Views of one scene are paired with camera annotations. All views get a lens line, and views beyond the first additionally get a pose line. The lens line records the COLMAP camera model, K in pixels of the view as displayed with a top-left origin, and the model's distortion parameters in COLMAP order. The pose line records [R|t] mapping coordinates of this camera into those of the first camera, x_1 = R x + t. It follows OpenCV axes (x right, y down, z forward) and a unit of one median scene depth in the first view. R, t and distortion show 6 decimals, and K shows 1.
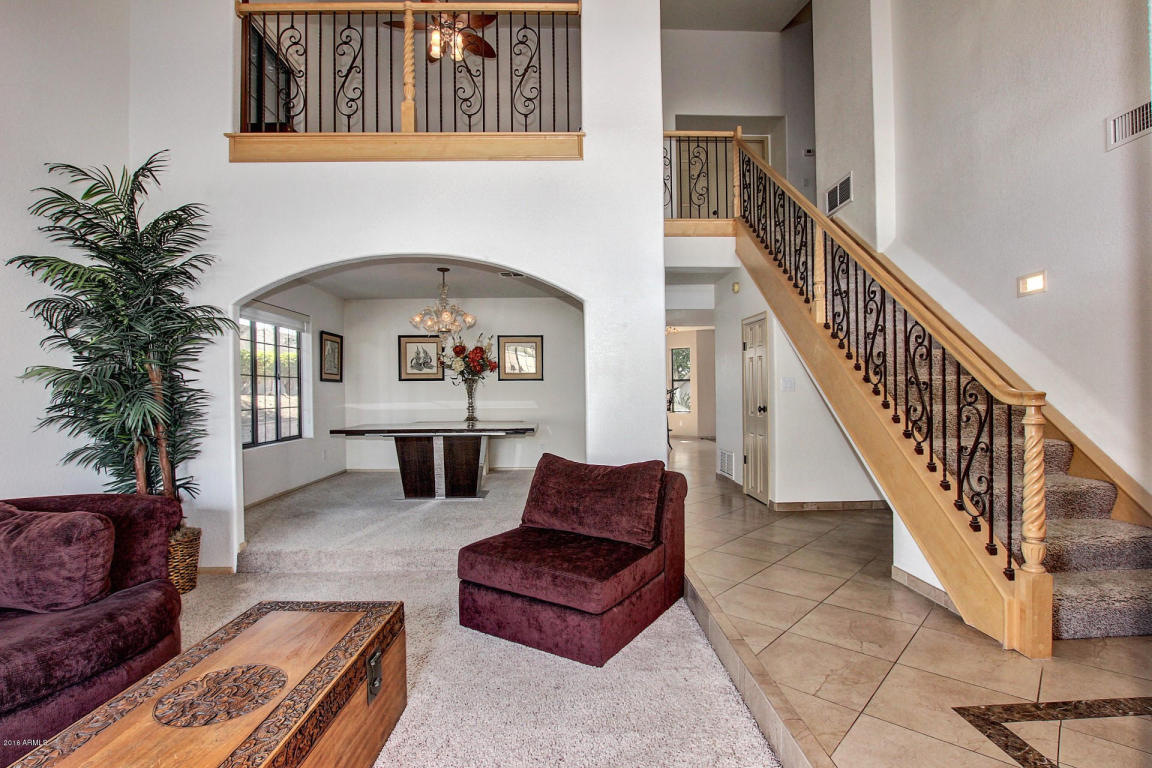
lens RADIAL K [[534.4, 0, 578.3], [0, 534.4, 390.2], [0, 0, 1]] dist [-0.036522, 0.006090]
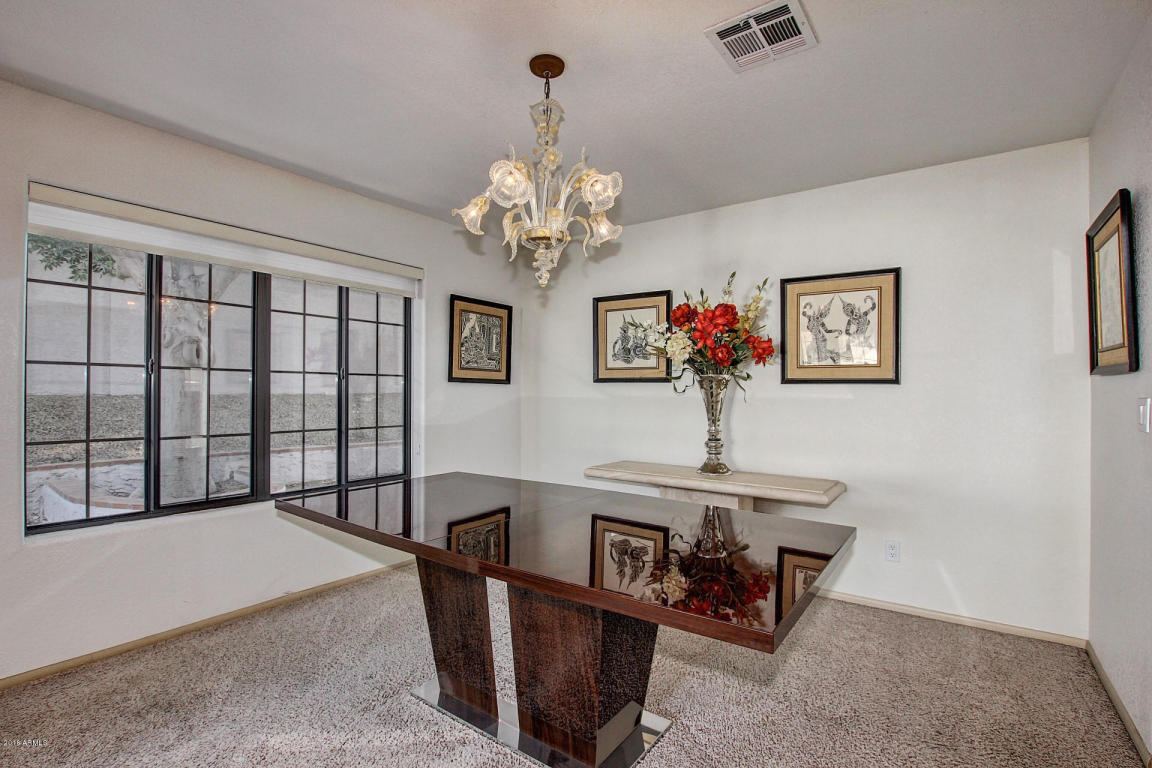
lens RADIAL K [[534.4, 0, 578.3], [0, 534.4, 390.2], [0, 0, 1]] dist [-0.036522, 0.006090]
pose [[0.781233, 0.014933, -0.624060, -0.008134], [-0.019532, 0.999809, -0.000527, -0.008801], [0.623933, 0.012601, 0.781376, 0.566489]]
